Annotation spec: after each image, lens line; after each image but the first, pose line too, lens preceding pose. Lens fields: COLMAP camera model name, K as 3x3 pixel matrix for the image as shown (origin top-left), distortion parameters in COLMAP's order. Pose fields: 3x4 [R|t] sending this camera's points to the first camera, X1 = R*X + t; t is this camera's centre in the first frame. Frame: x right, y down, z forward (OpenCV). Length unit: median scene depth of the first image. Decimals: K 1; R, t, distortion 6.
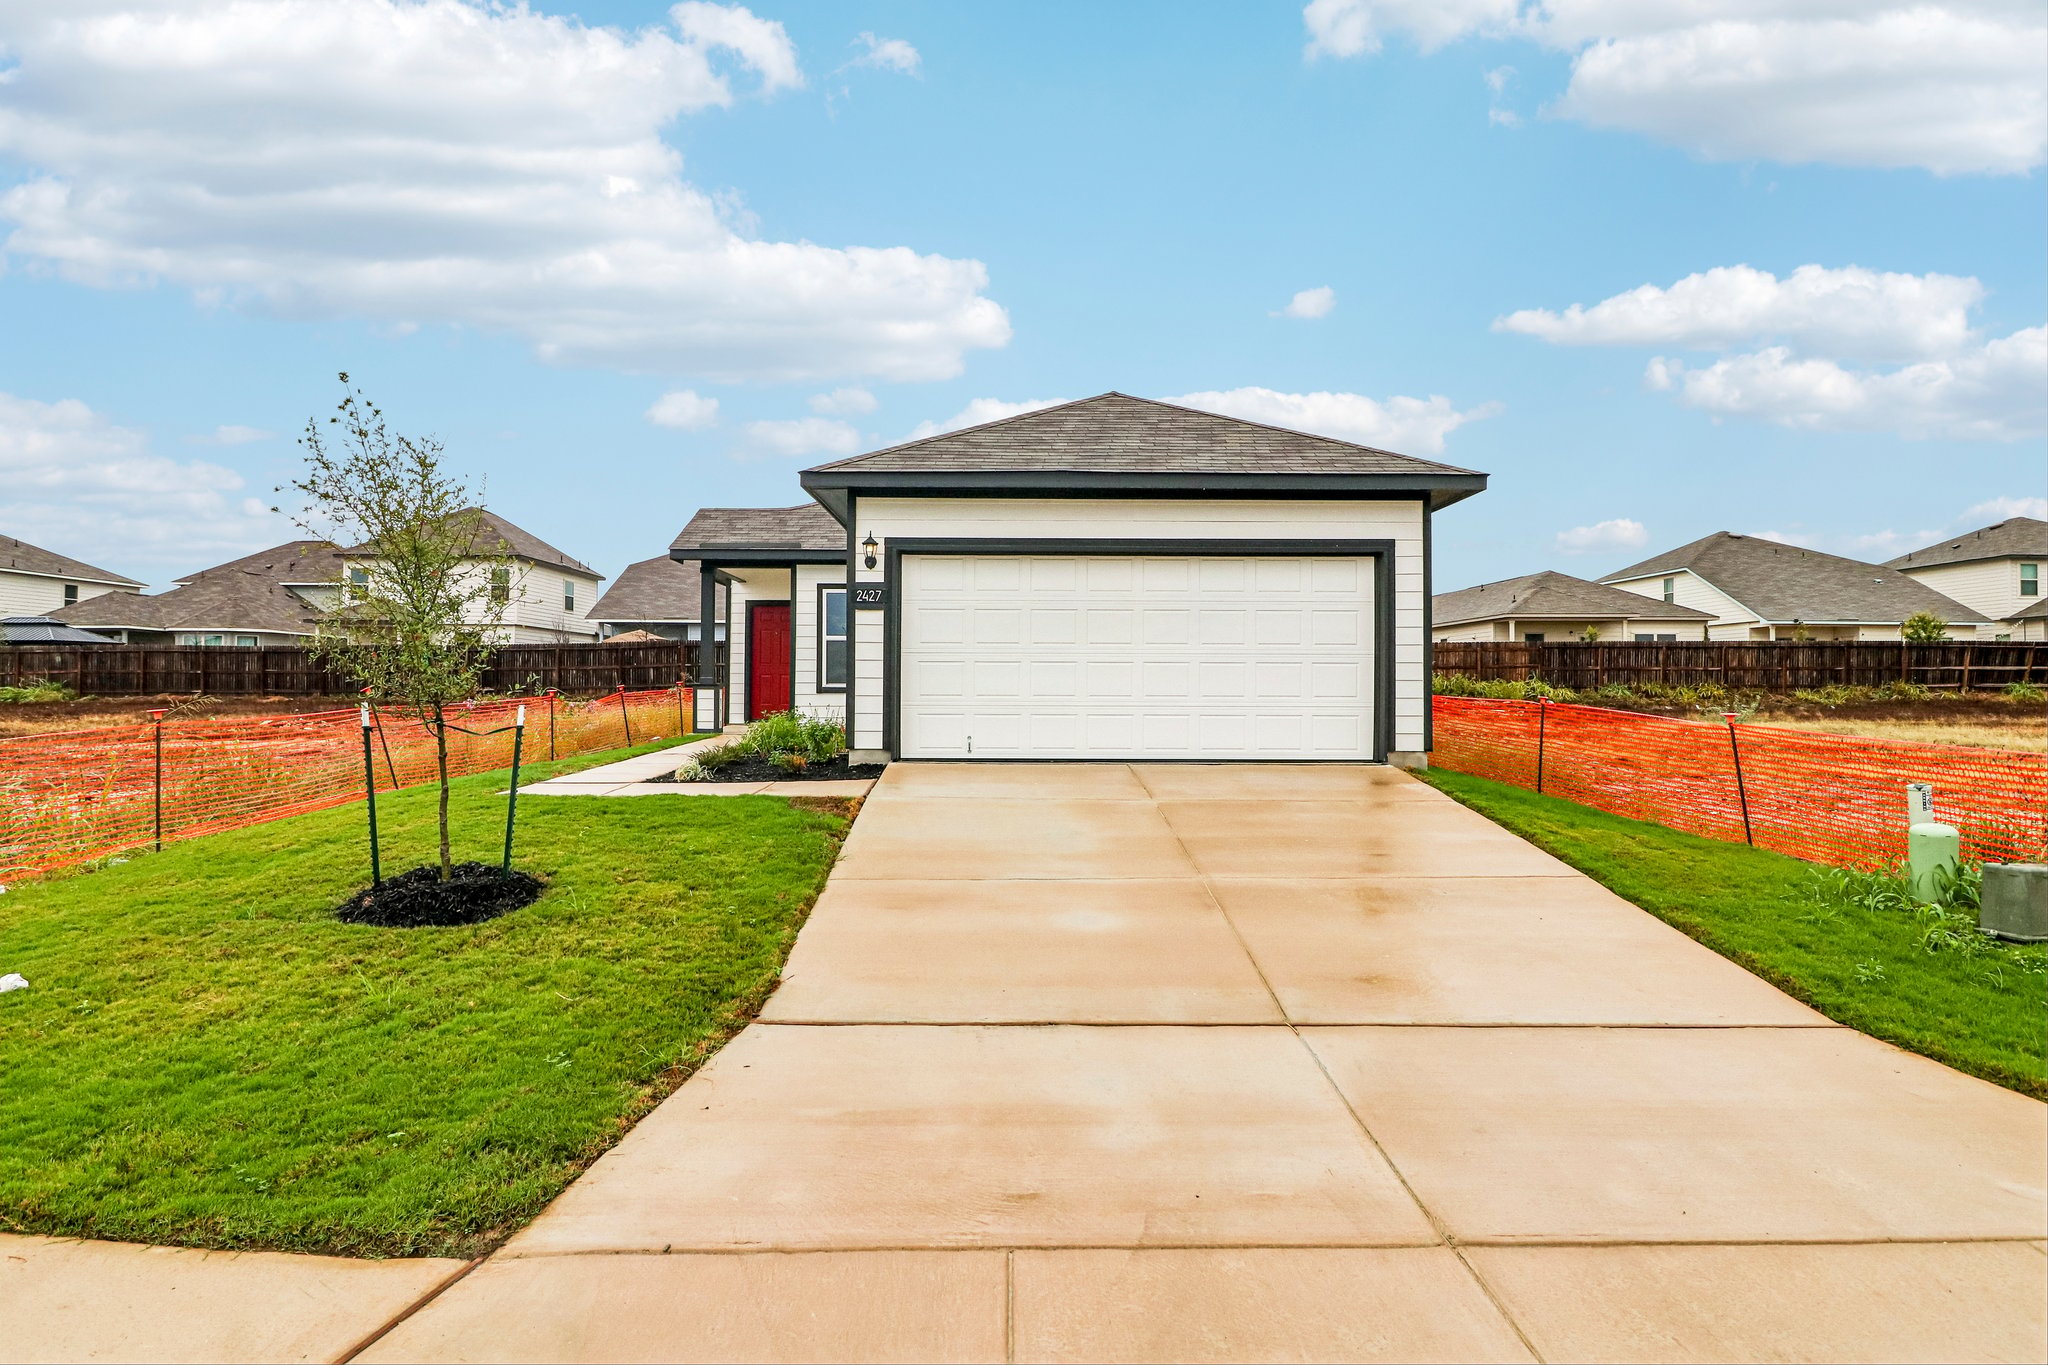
lens RADIAL K [[1185.7, 0, 1023.7], [0, 1185.7, 680.6], [0, 0, 1]] dist [0.009789, 0.001841]
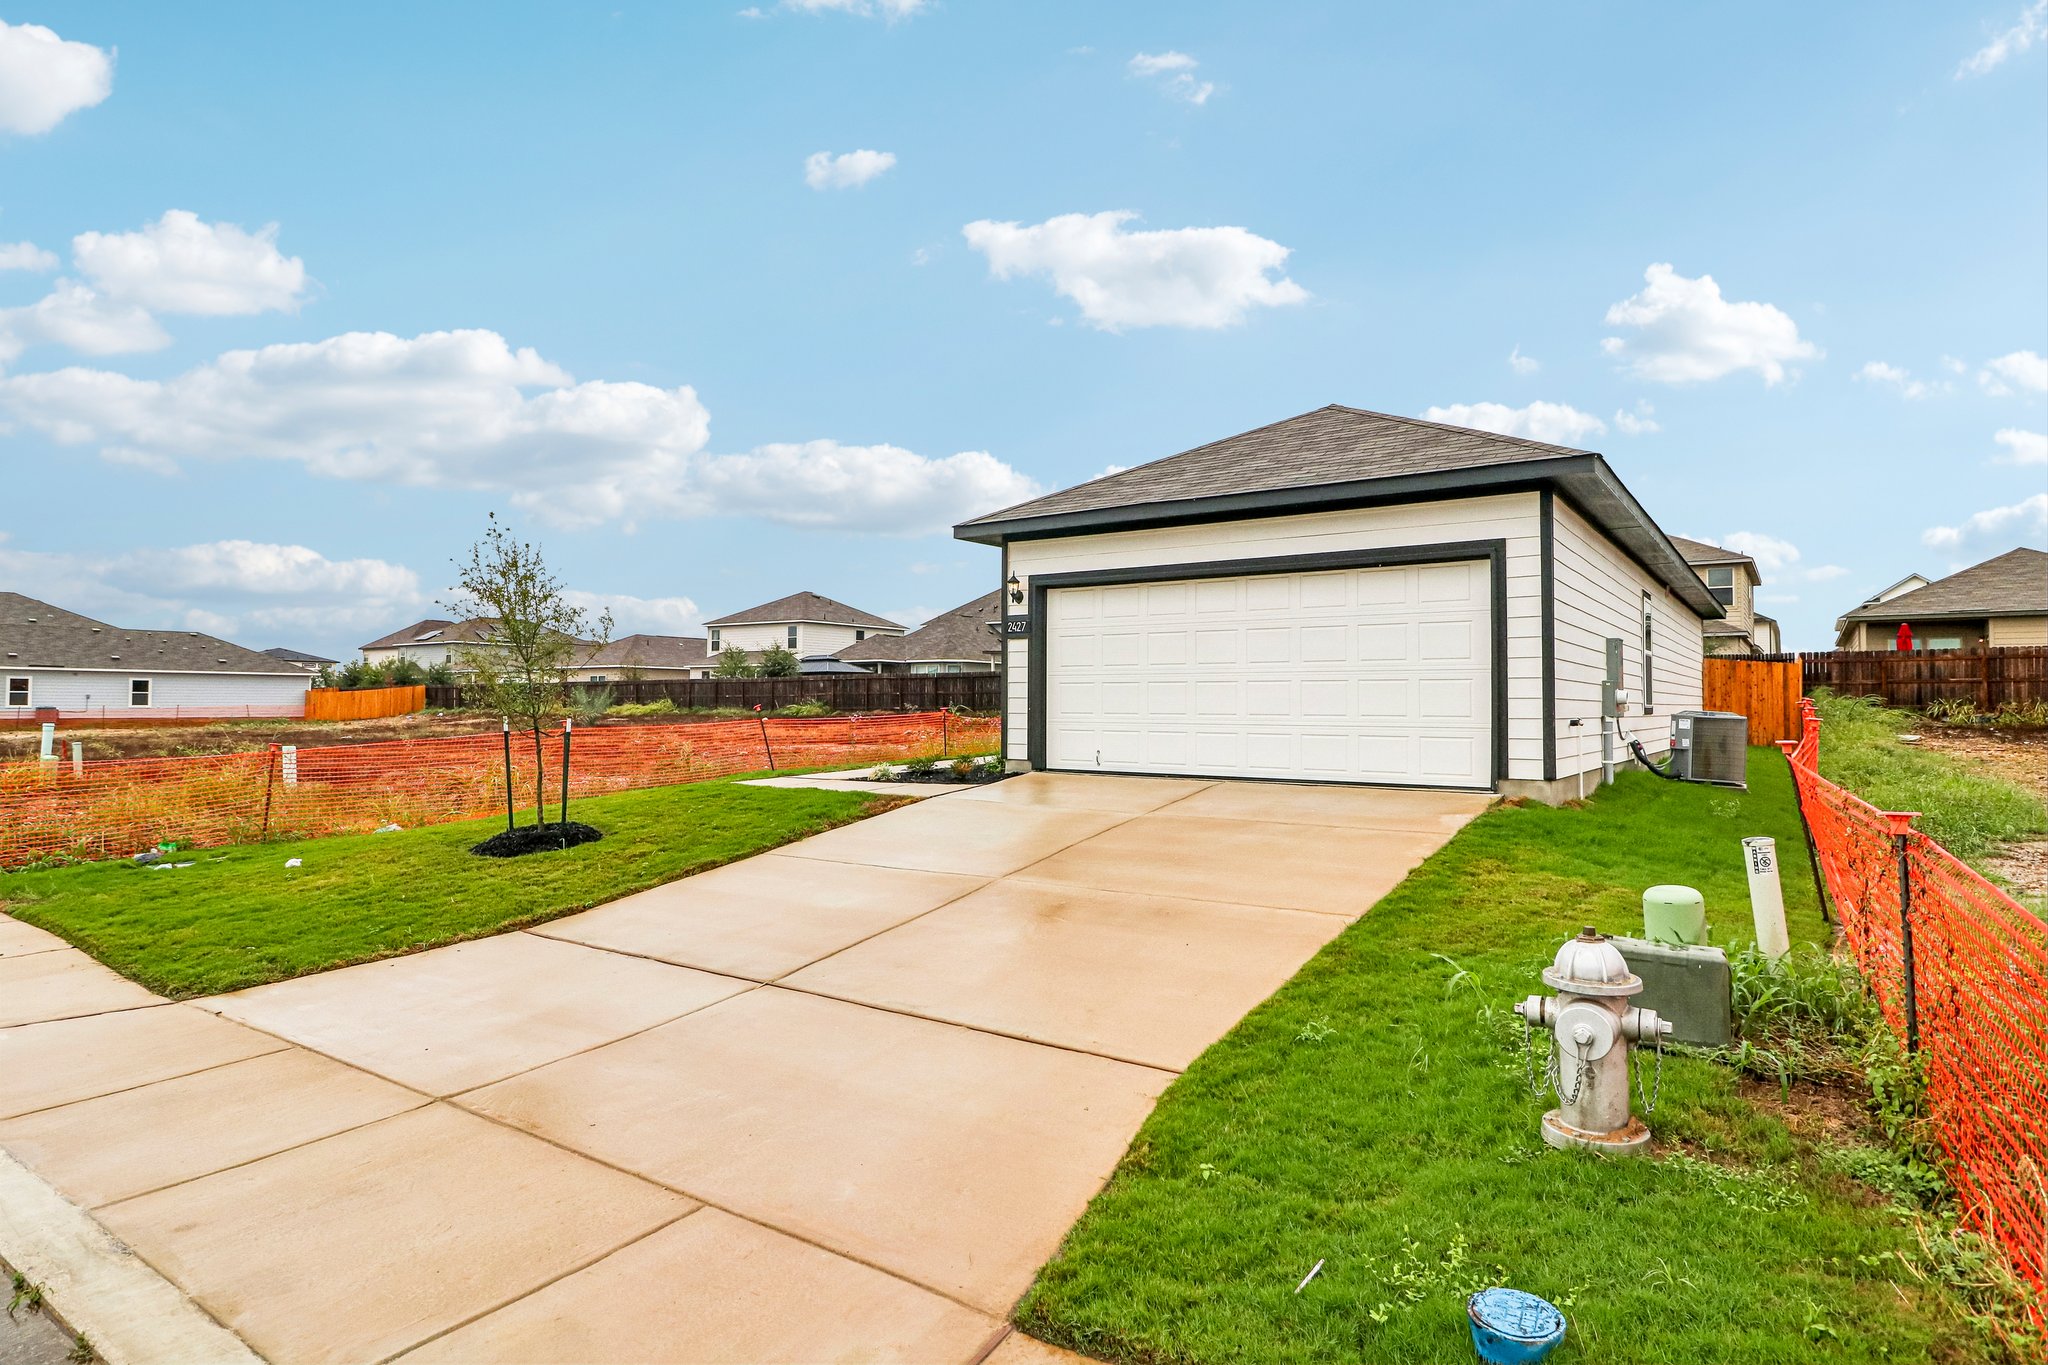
lens RADIAL K [[1172.9, 0, 1023.1], [0, 1172.9, 681.4], [0, 0, 1]] dist [0.010964, -0.009910]
pose [[0.802184, -0.012515, -0.596946, 0.545316], [0.004529, 0.999879, -0.014877, -0.001186], [0.597060, 0.009231, 0.802143, 0.087928]]
